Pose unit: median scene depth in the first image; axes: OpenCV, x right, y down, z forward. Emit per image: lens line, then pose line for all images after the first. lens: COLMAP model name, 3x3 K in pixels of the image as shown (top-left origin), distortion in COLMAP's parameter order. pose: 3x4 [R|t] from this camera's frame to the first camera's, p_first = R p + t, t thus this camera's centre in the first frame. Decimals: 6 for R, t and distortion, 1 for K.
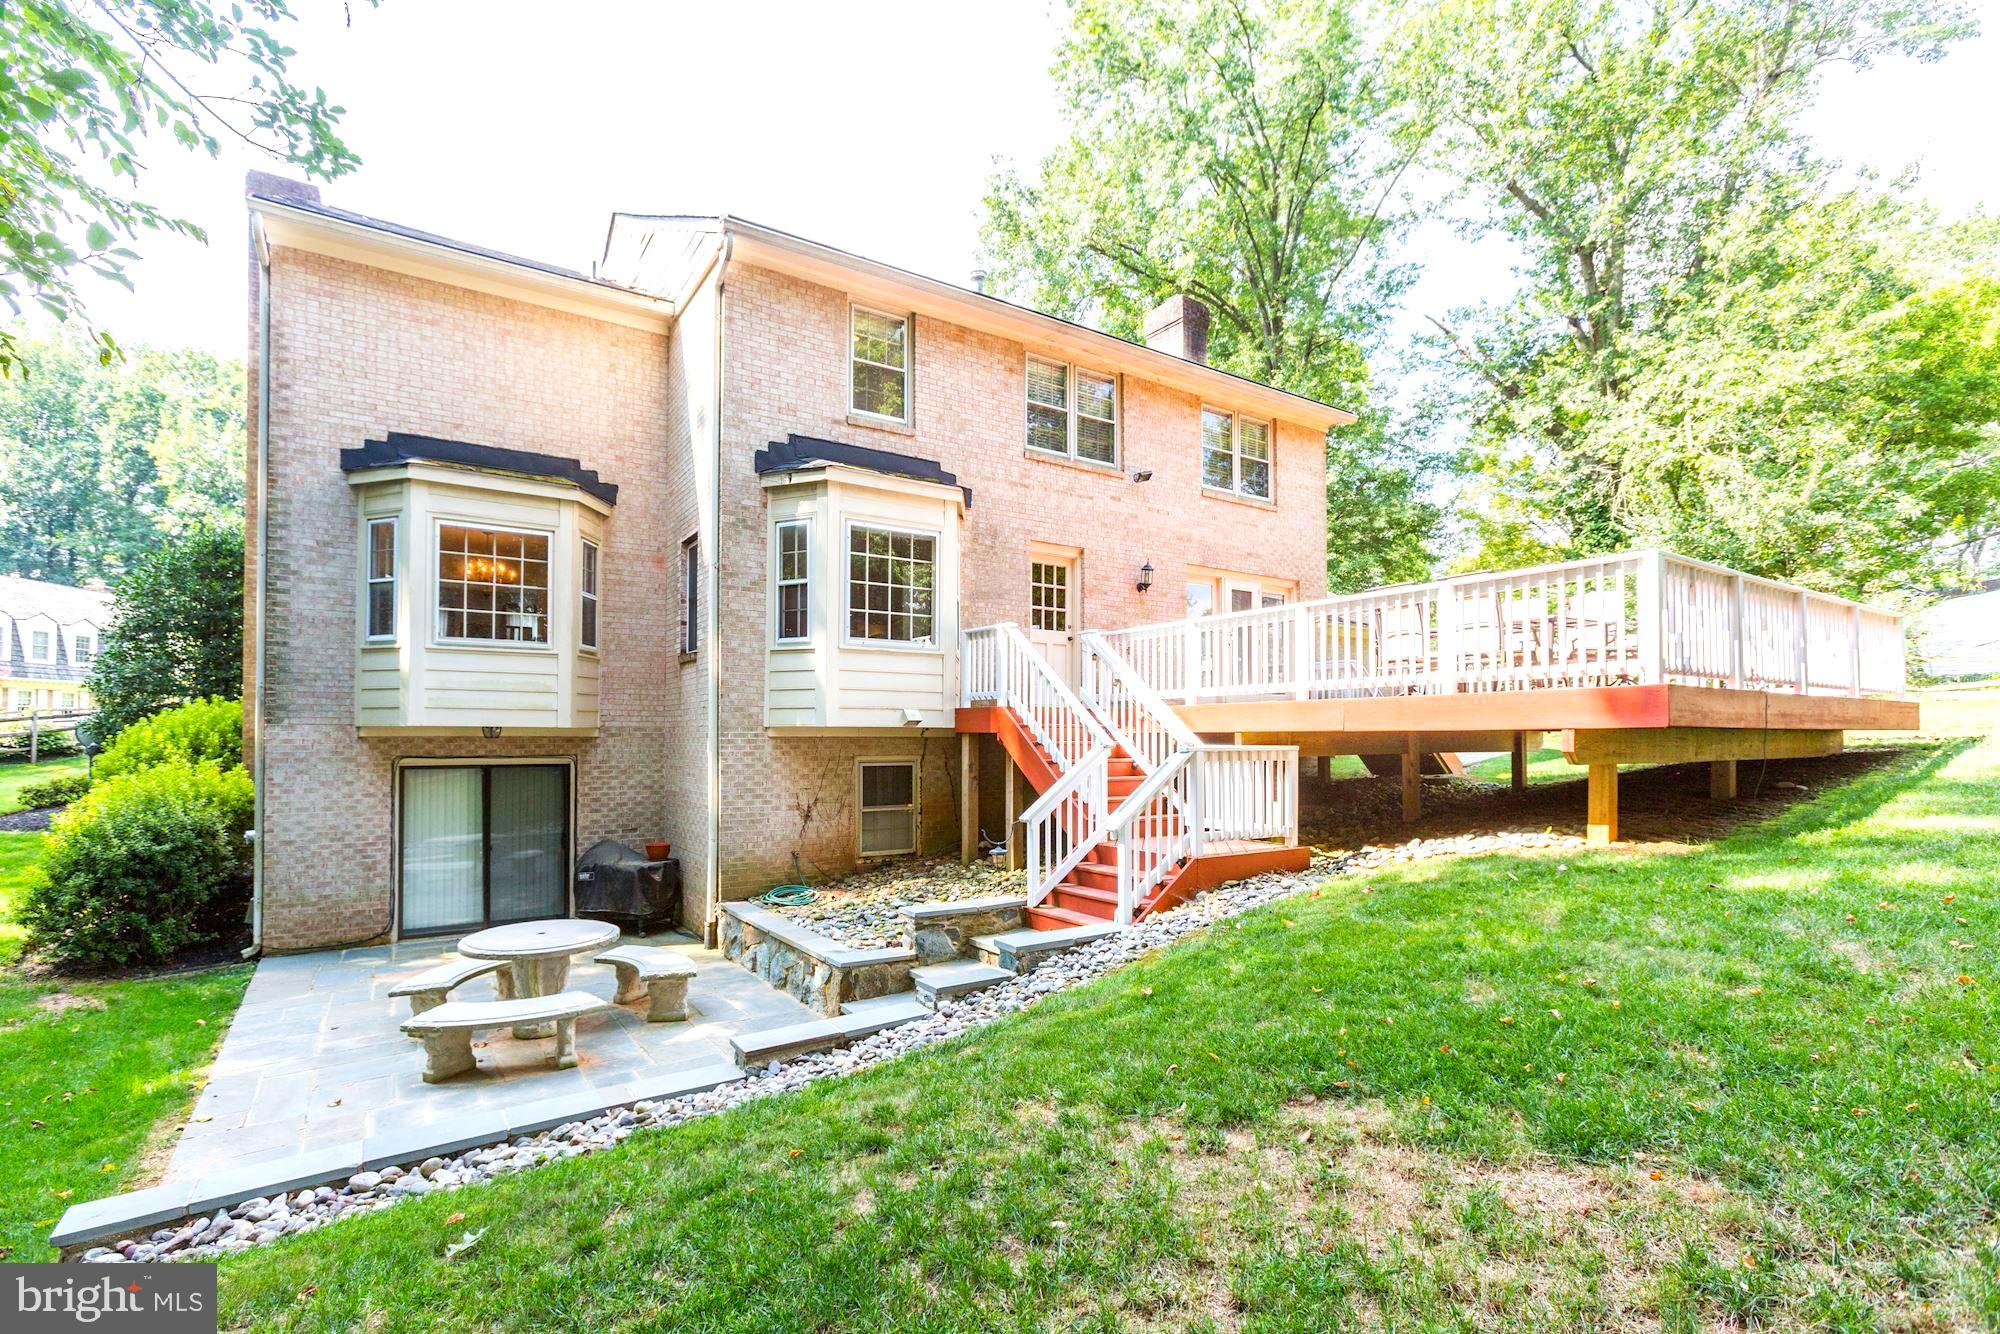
lens RADIAL K [[908.6, 0, 1004.0], [0, 908.6, 723.6], [0, 0, 1]] dist [0.003033, 0.001226]
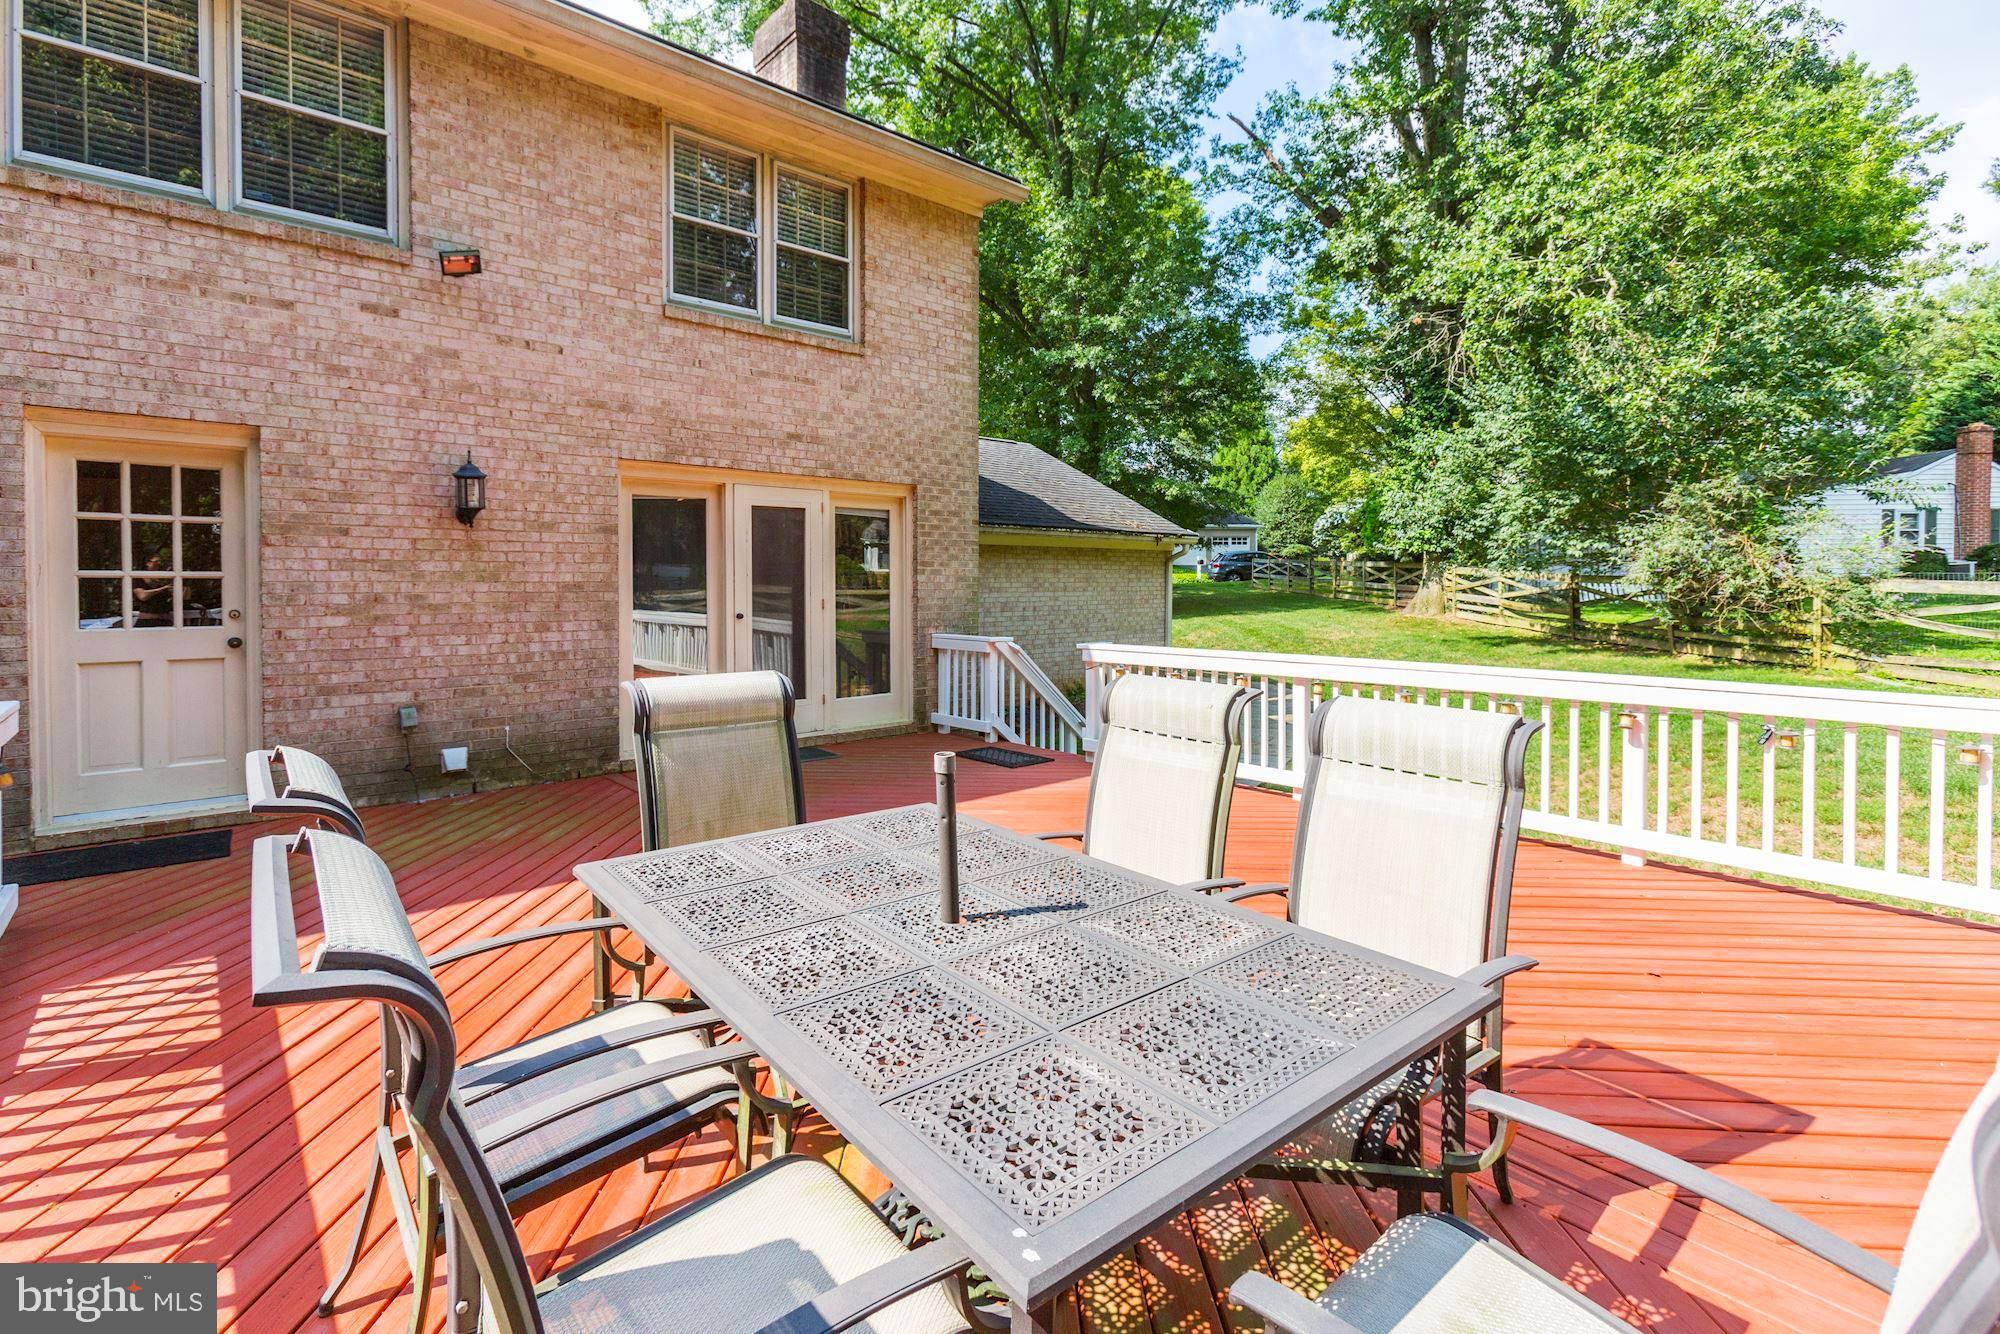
lens RADIAL K [[892.8, 0, 987.3], [0, 892.8, 591.1], [0, 0, 1]] dist [0.000622, 0.001480]
pose [[0.993171, 0.002227, 0.116649, 0.367410], [-0.005162, 0.999677, 0.024869, -0.129014], [-0.116556, -0.025301, 0.992862, 0.552270]]
